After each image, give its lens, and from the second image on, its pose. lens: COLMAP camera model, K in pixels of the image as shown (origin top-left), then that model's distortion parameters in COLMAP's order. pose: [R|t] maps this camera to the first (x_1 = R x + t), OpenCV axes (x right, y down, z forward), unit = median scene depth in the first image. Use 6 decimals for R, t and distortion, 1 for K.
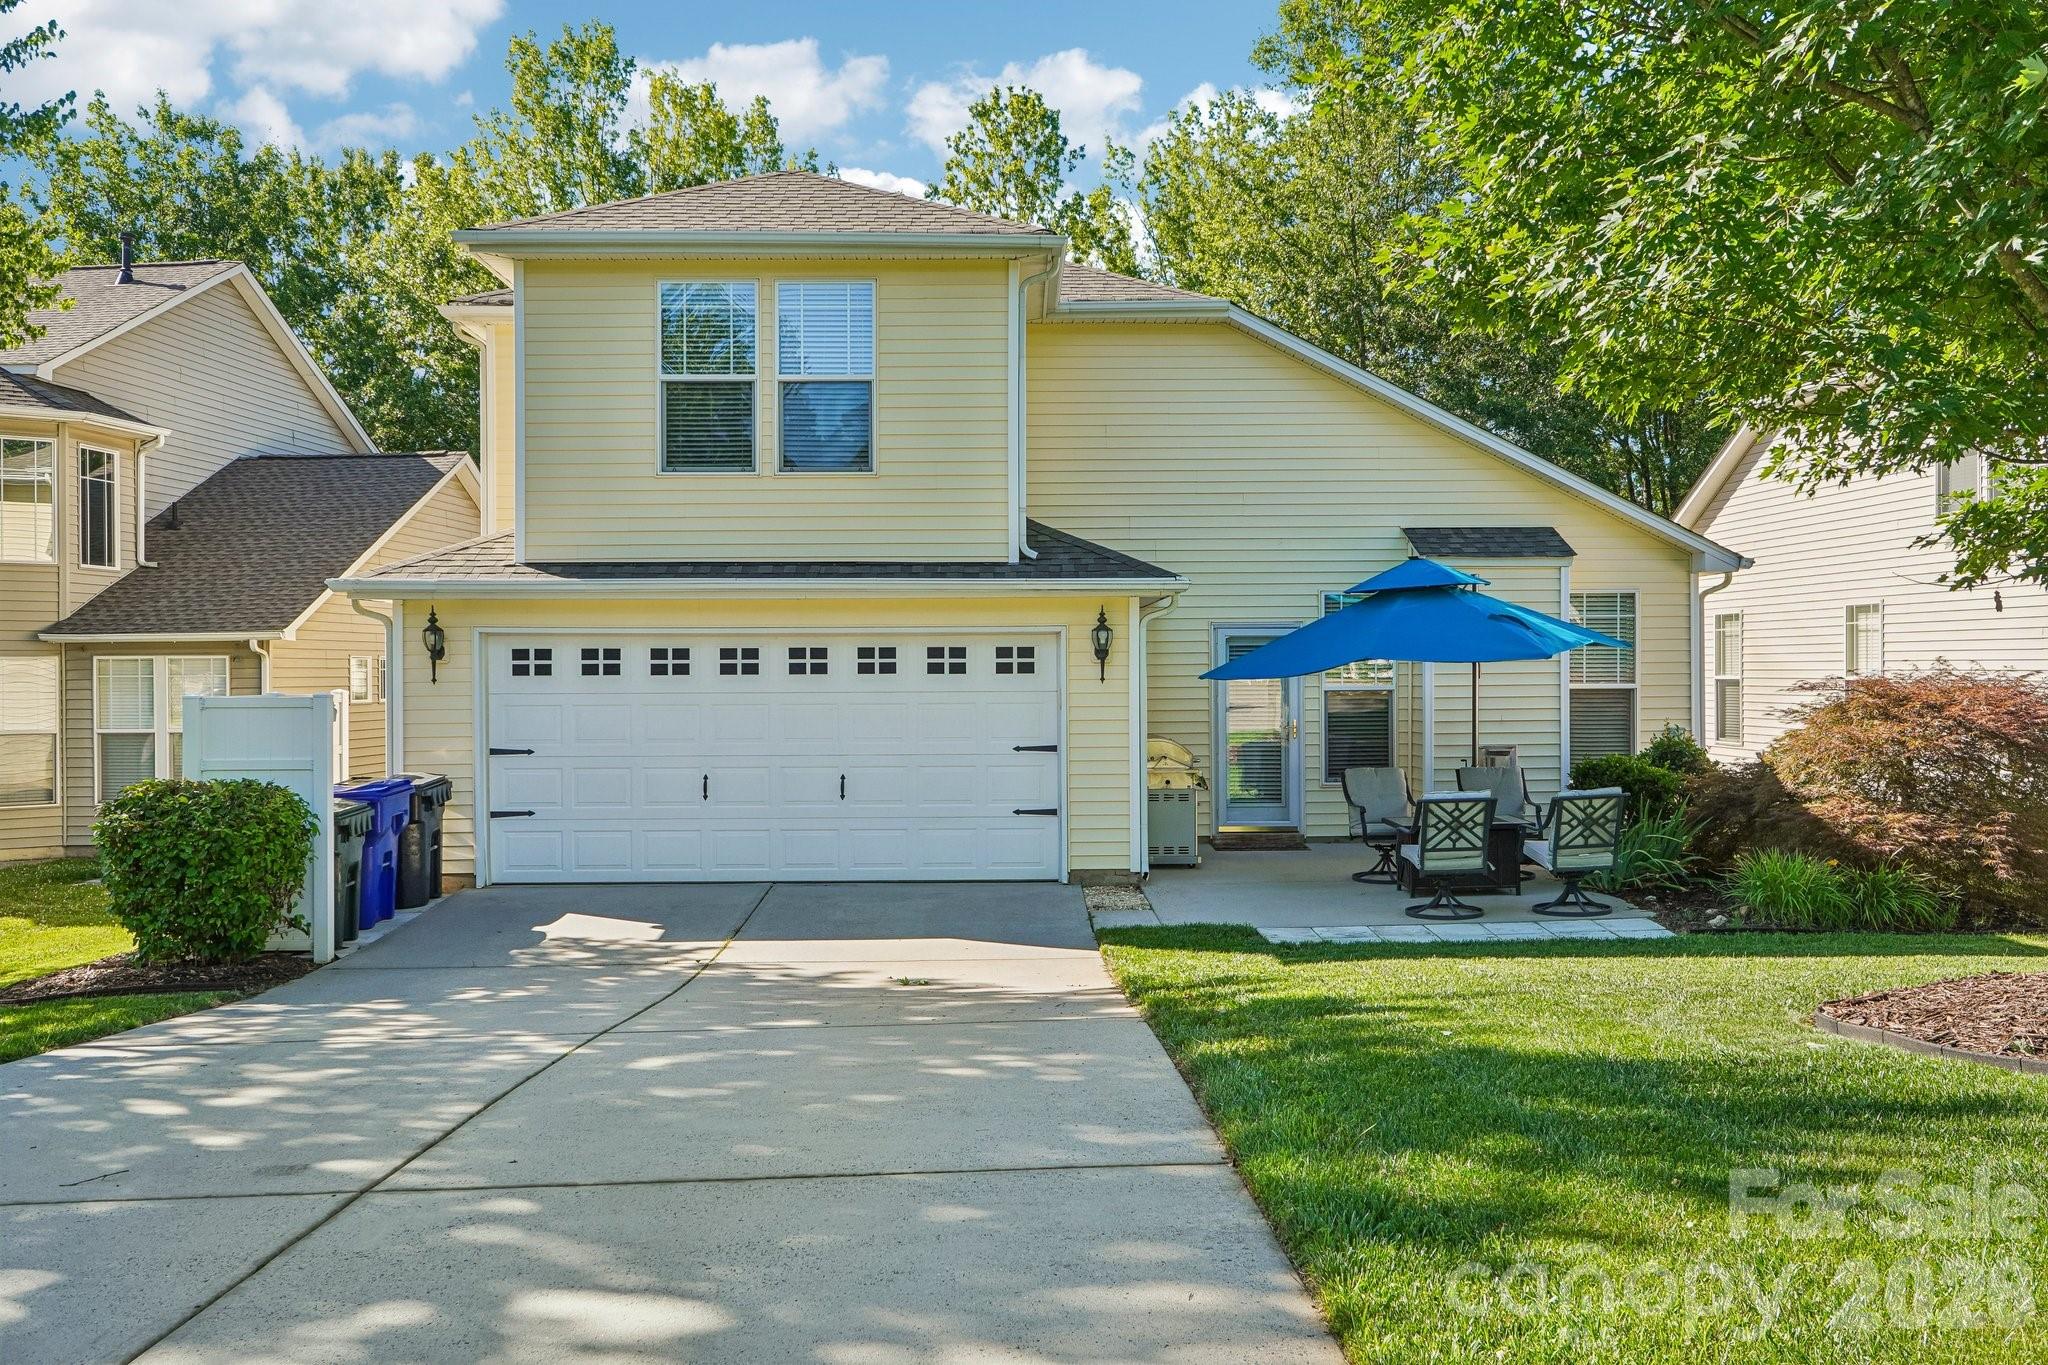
lens RADIAL K [[1412.6, 0, 1083.8], [0, 1412.6, 681.5], [0, 0, 1]] dist [-0.077093, 0.000324]
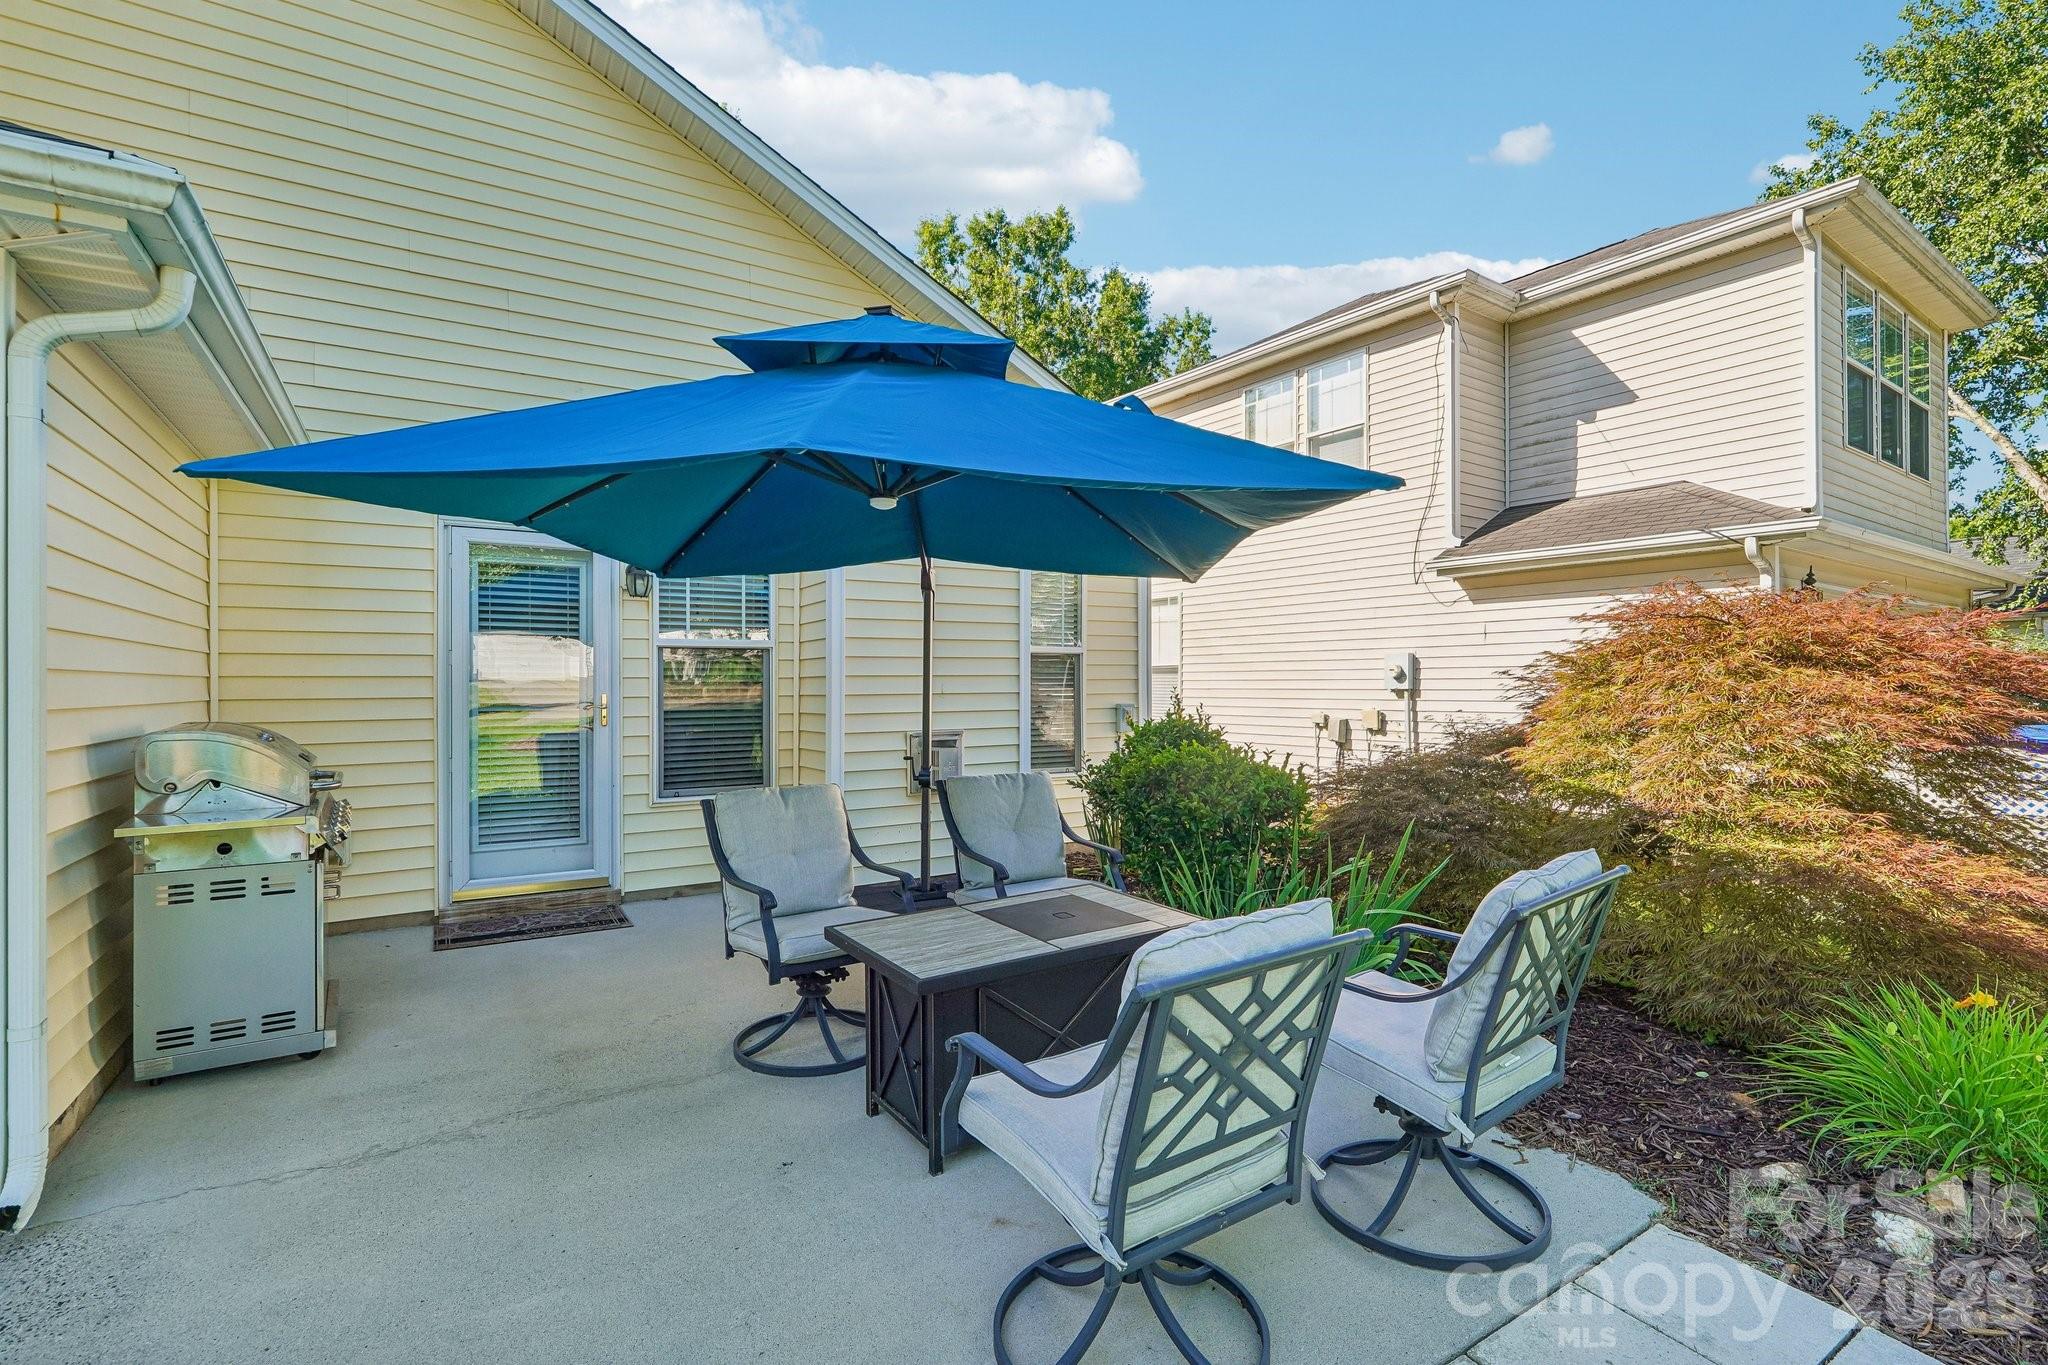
lens RADIAL K [[972.0, 0, 1024.0], [0, 972.0, 682.5], [0, 0, 1]] dist [-0.000512, -0.000109]
pose [[0.856872, 0.004184, 0.515512, 0.115895], [-0.003967, 0.999991, -0.001523, 0.028797], [-0.515513, -0.000740, 0.856881, 0.718493]]
